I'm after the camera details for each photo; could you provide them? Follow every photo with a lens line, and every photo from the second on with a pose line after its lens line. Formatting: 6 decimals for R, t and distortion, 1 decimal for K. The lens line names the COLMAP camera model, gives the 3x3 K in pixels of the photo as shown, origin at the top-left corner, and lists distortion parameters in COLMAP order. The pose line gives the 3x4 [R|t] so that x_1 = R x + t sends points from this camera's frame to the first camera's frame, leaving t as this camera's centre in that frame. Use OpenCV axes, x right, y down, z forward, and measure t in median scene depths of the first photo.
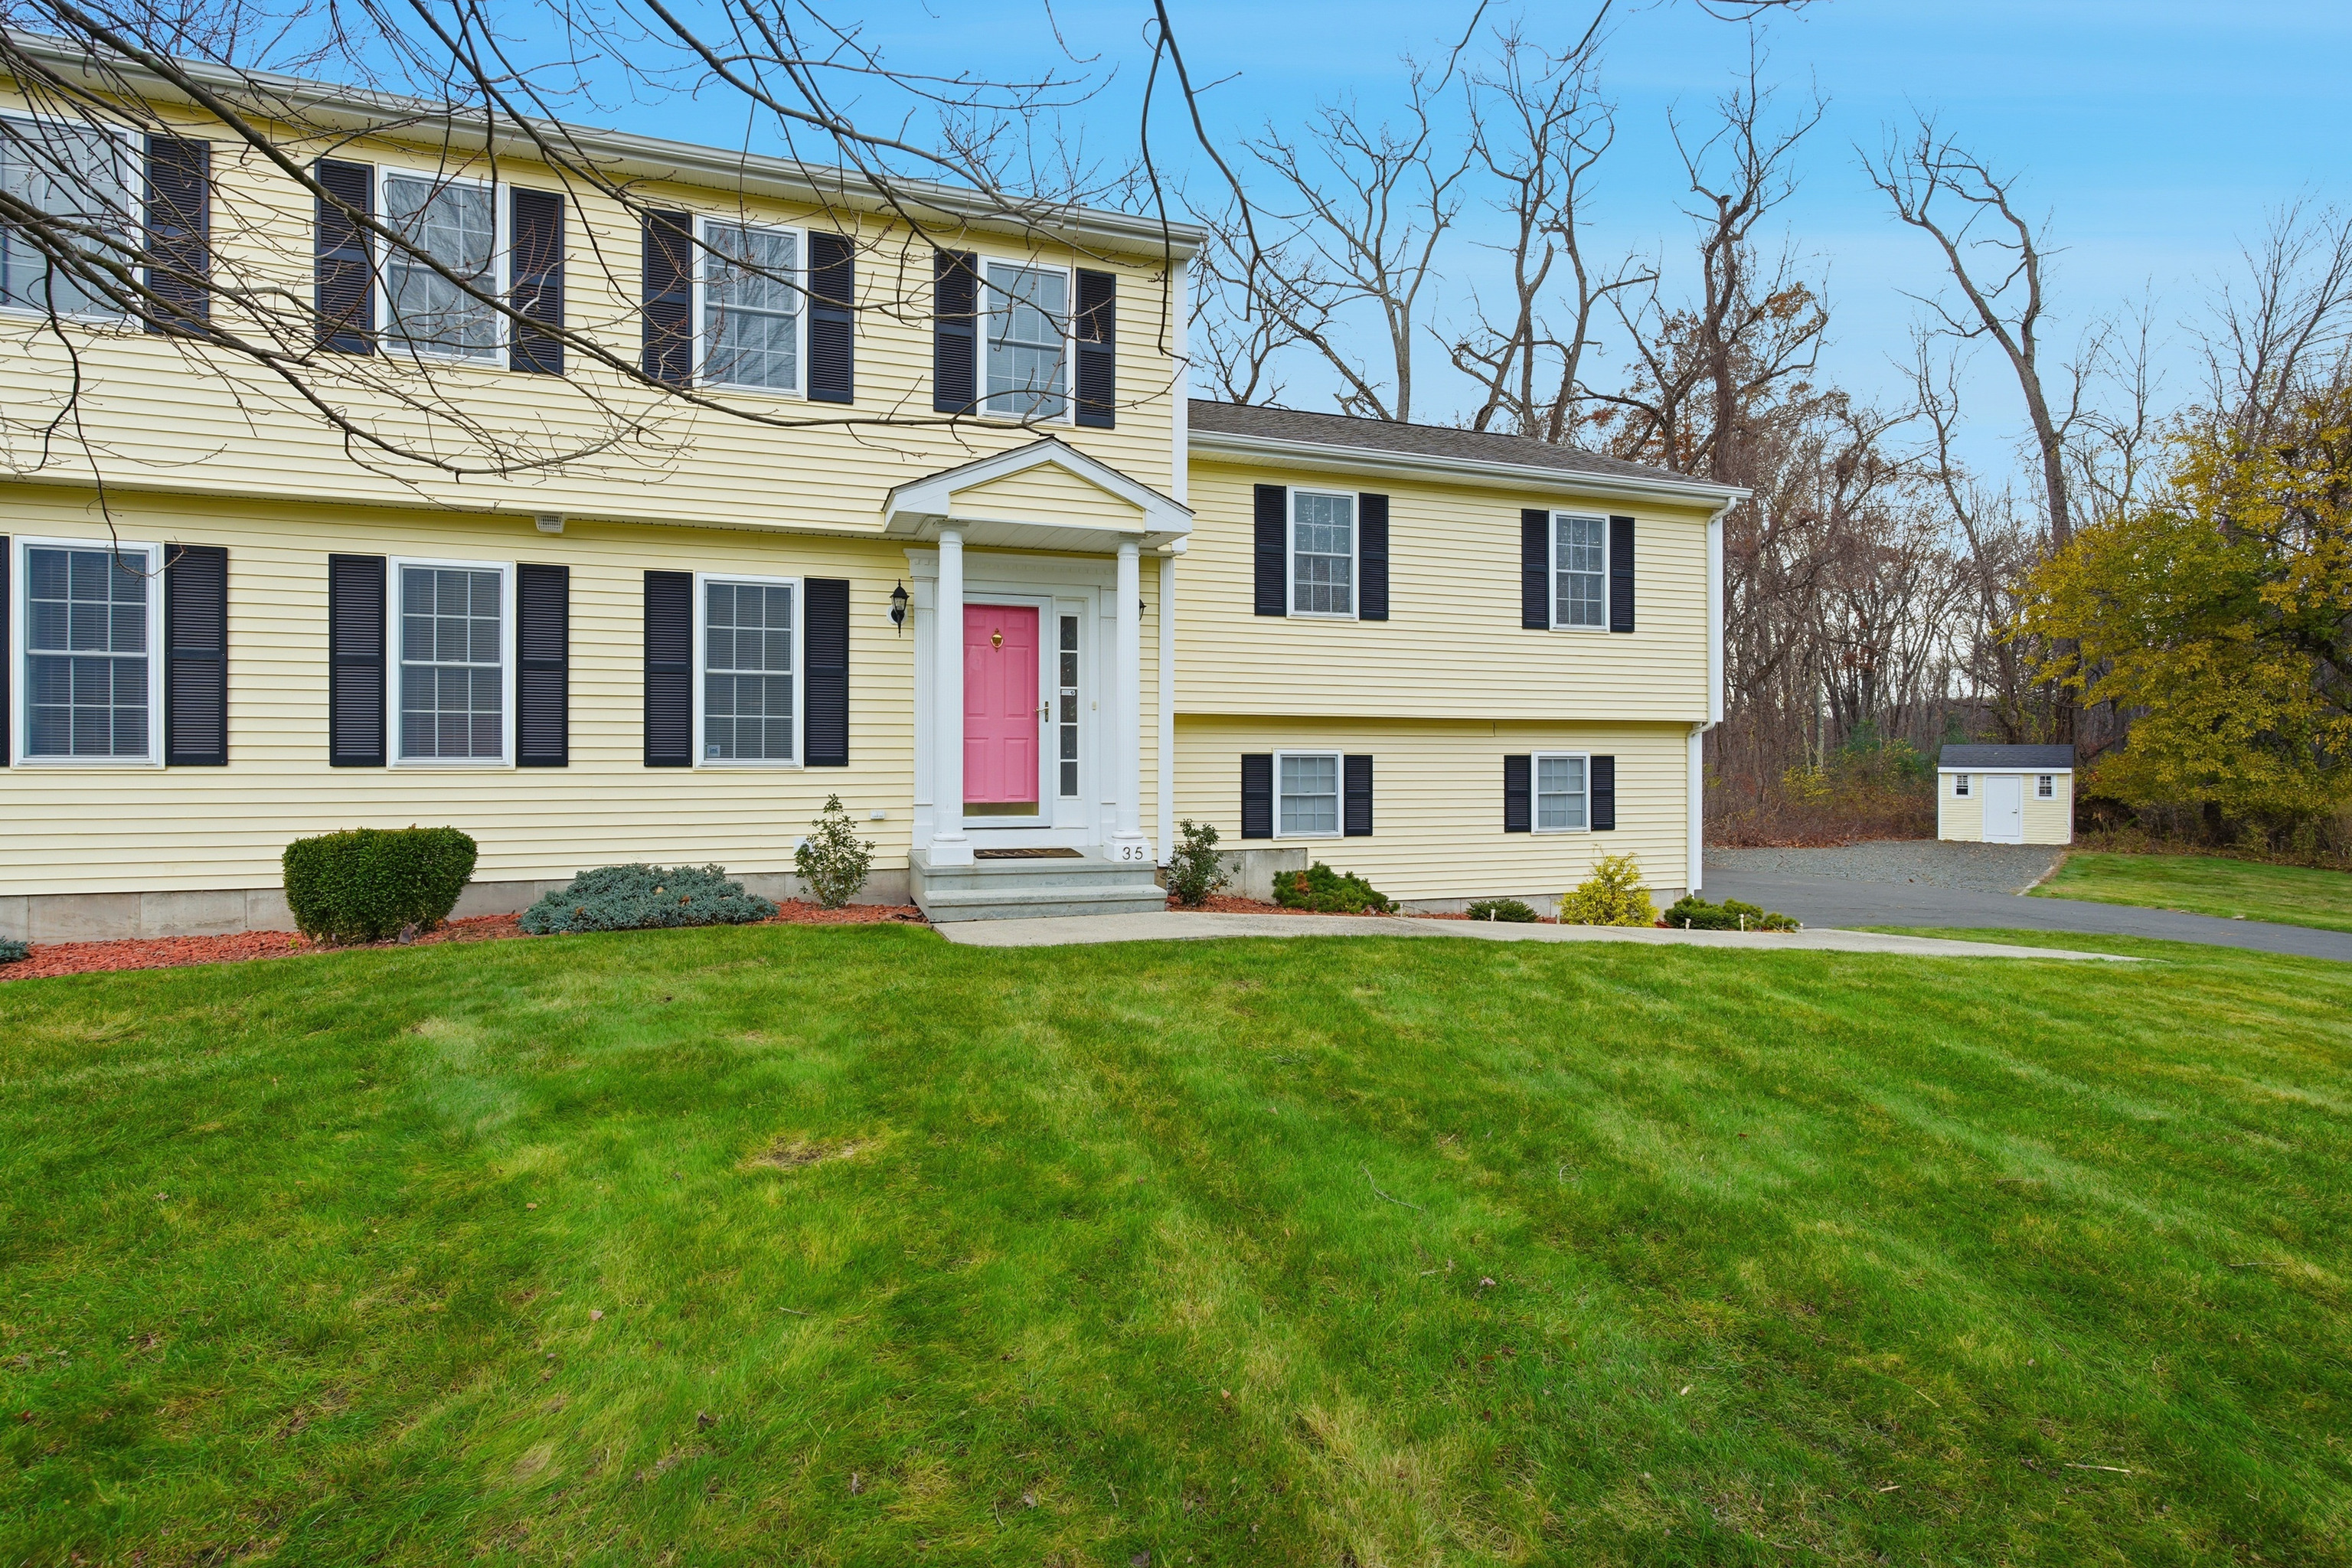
lens RADIAL K [[1144.8, 0, 1174.6], [0, 1144.8, 761.3], [0, 0, 1]] dist [-0.004972, -0.000535]
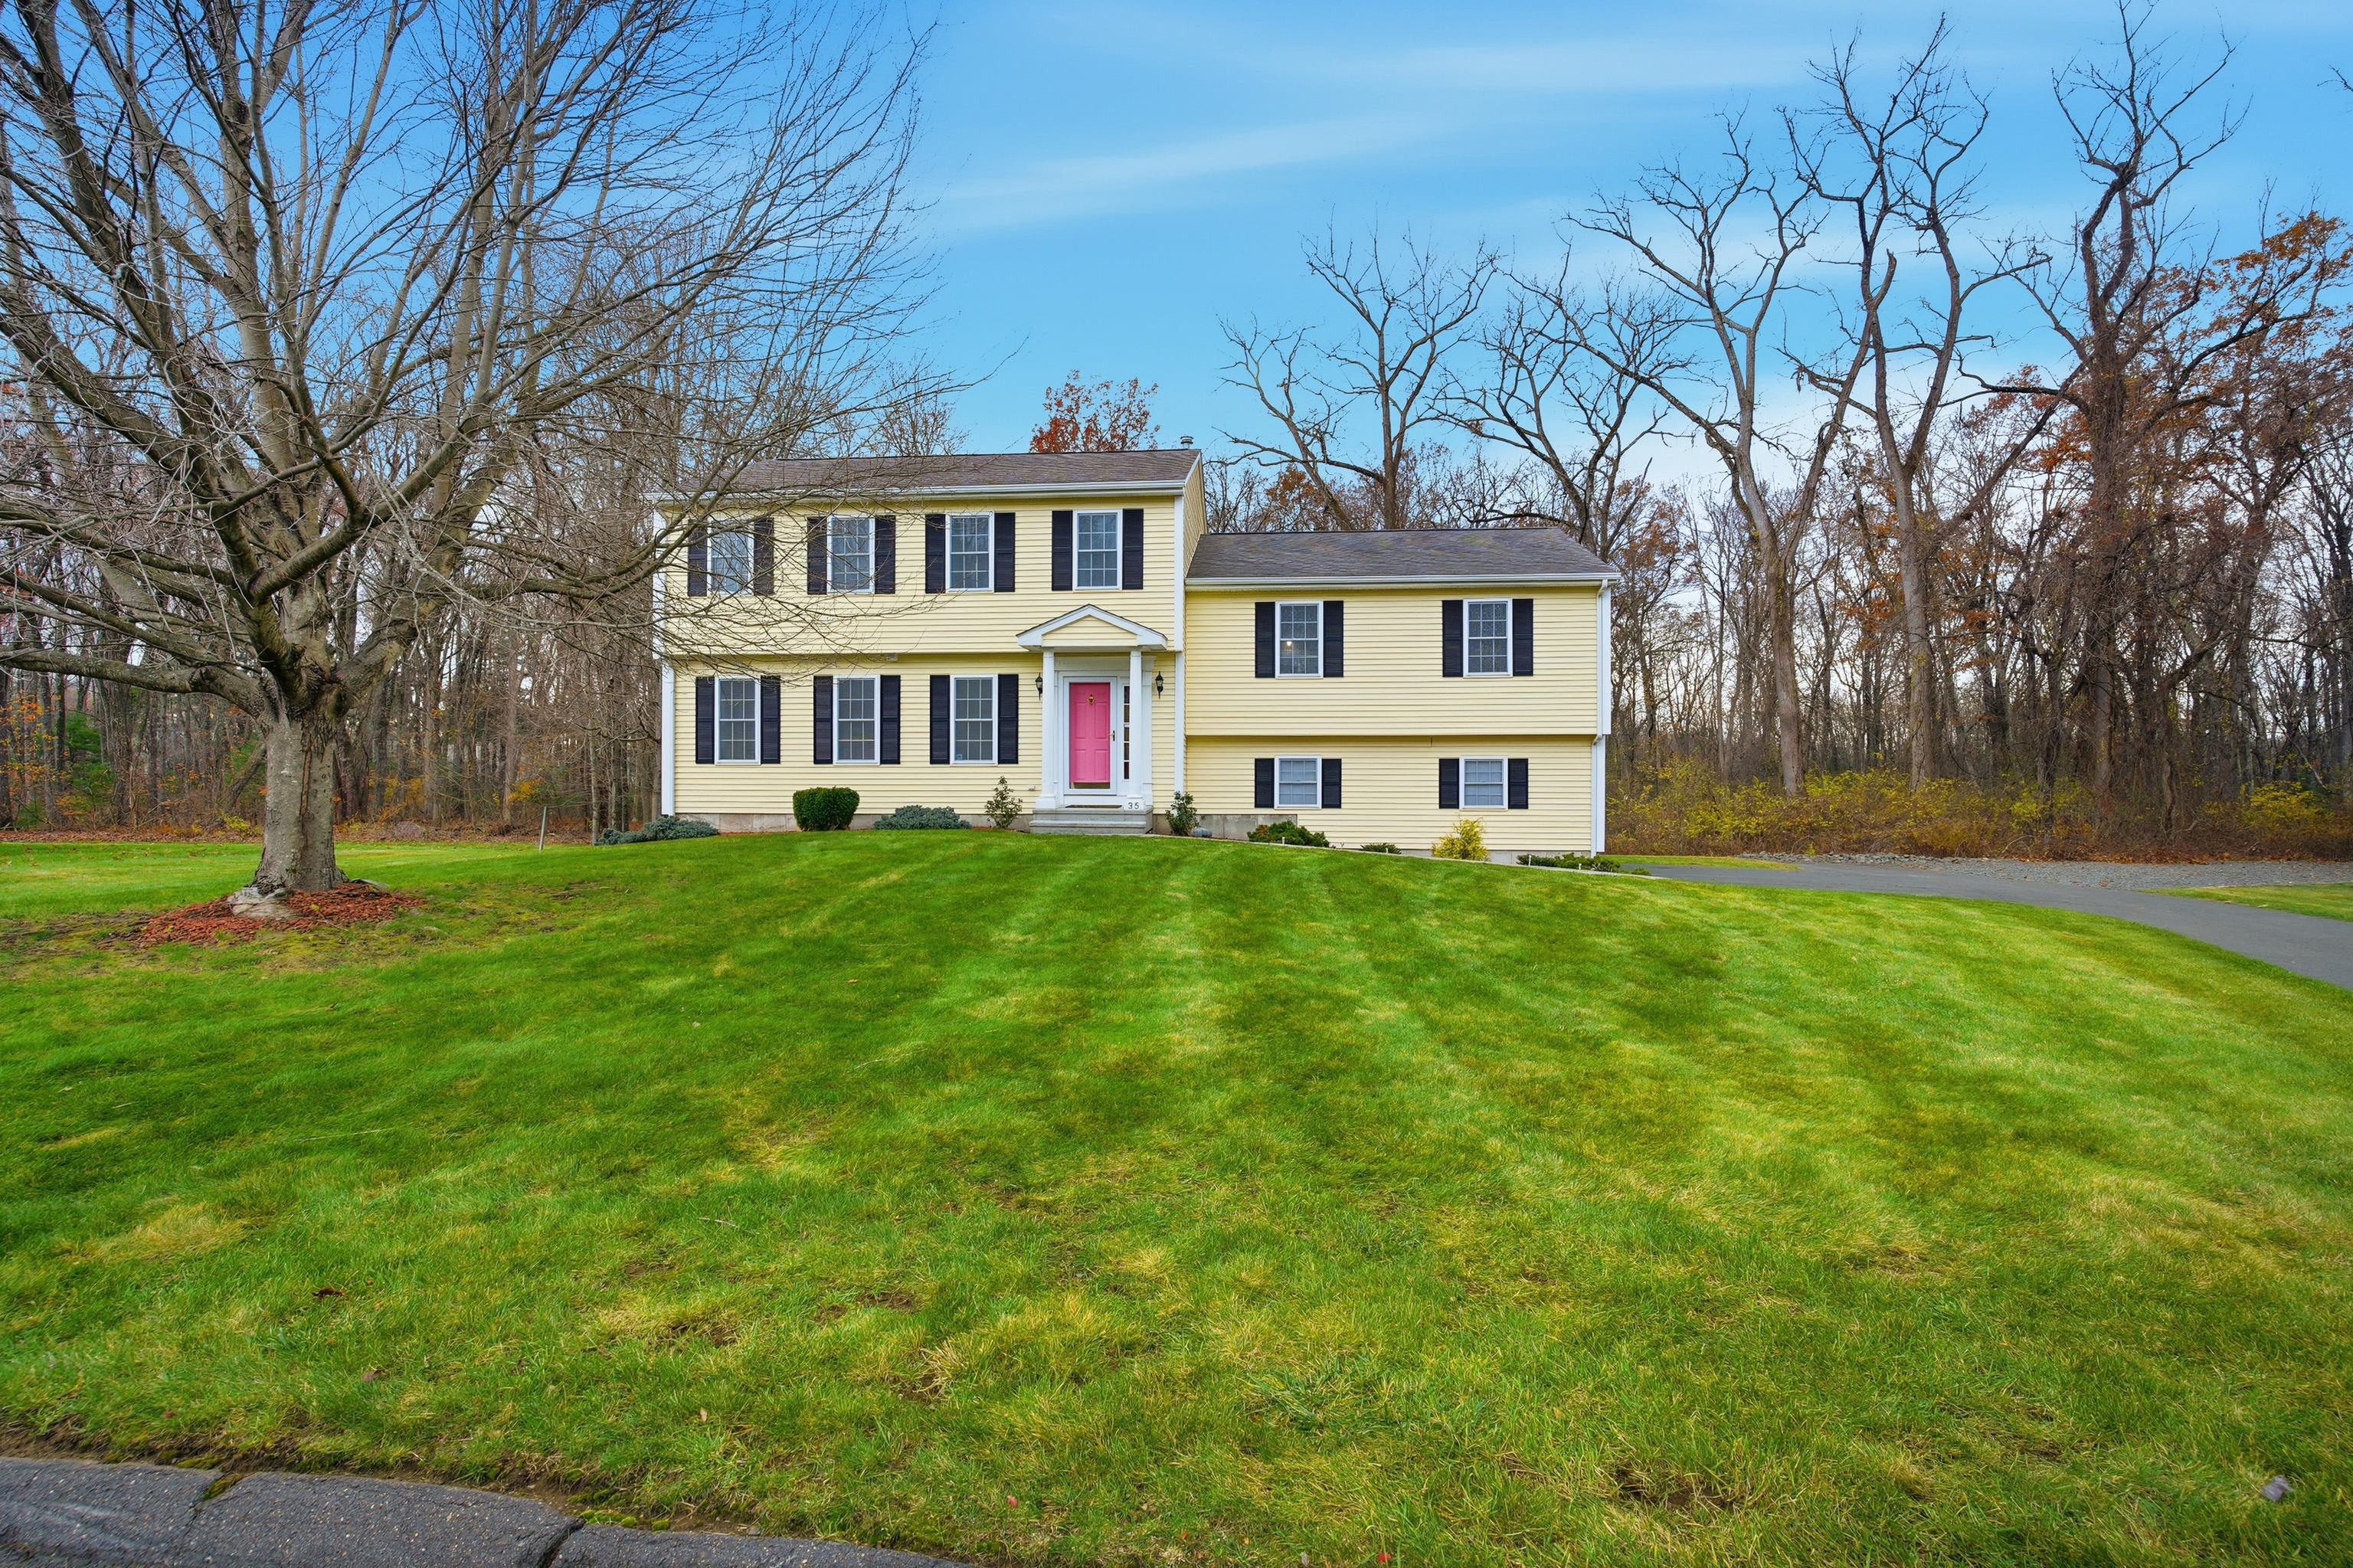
lens RADIAL K [[1130.5, 0, 1176.5], [0, 1130.5, 784.0], [0, 0, 1]] dist [0.001442, -0.000218]
pose [[0.908636, 0.000450, -0.417589, 0.662192], [-0.000812, 0.999999, -0.000689, 0.033349], [0.417588, 0.000965, 0.908636, -0.590204]]
